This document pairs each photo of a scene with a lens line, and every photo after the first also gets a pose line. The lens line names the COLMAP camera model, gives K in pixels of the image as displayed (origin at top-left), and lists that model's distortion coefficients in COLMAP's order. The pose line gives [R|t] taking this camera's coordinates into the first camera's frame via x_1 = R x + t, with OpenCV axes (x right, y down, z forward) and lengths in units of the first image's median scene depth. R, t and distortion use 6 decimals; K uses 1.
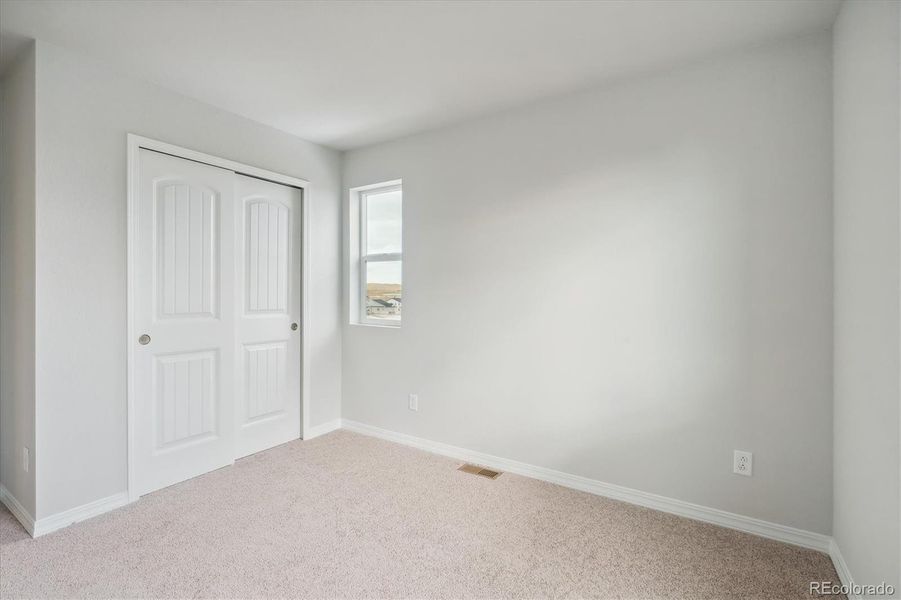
lens RADIAL K [[412.1, 0, 448.9], [0, 412.1, 291.7], [0, 0, 1]] dist [0.000786, 0.000397]
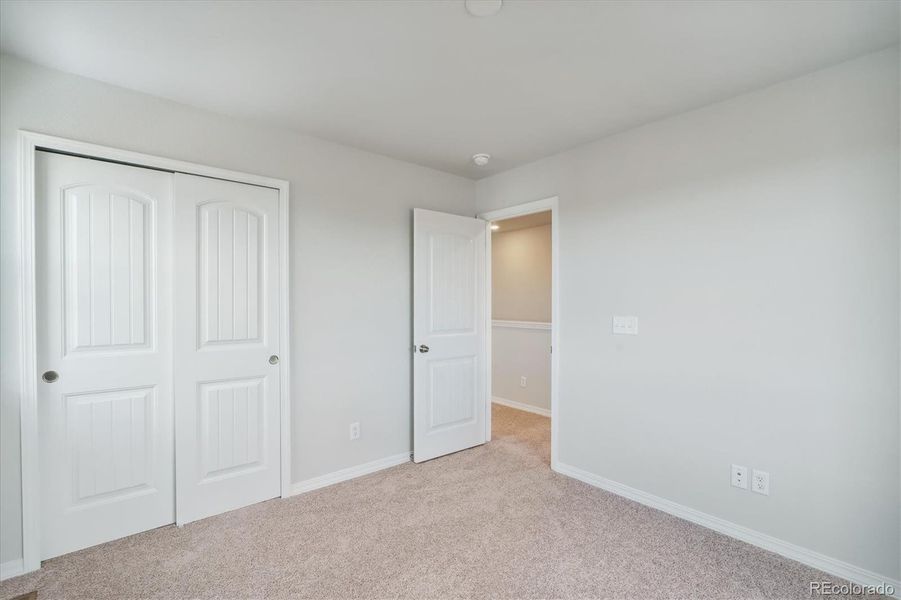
lens RADIAL K [[412.1, 0, 450.4], [0, 412.1, 308.9], [0, 0, 1]] dist [0.000786, 0.000397]
pose [[0.954694, -0.008221, -0.297476, 0.295355], [0.003627, 0.999866, -0.015990, -0.003576], [0.297568, 0.014187, 0.954595, 0.453226]]
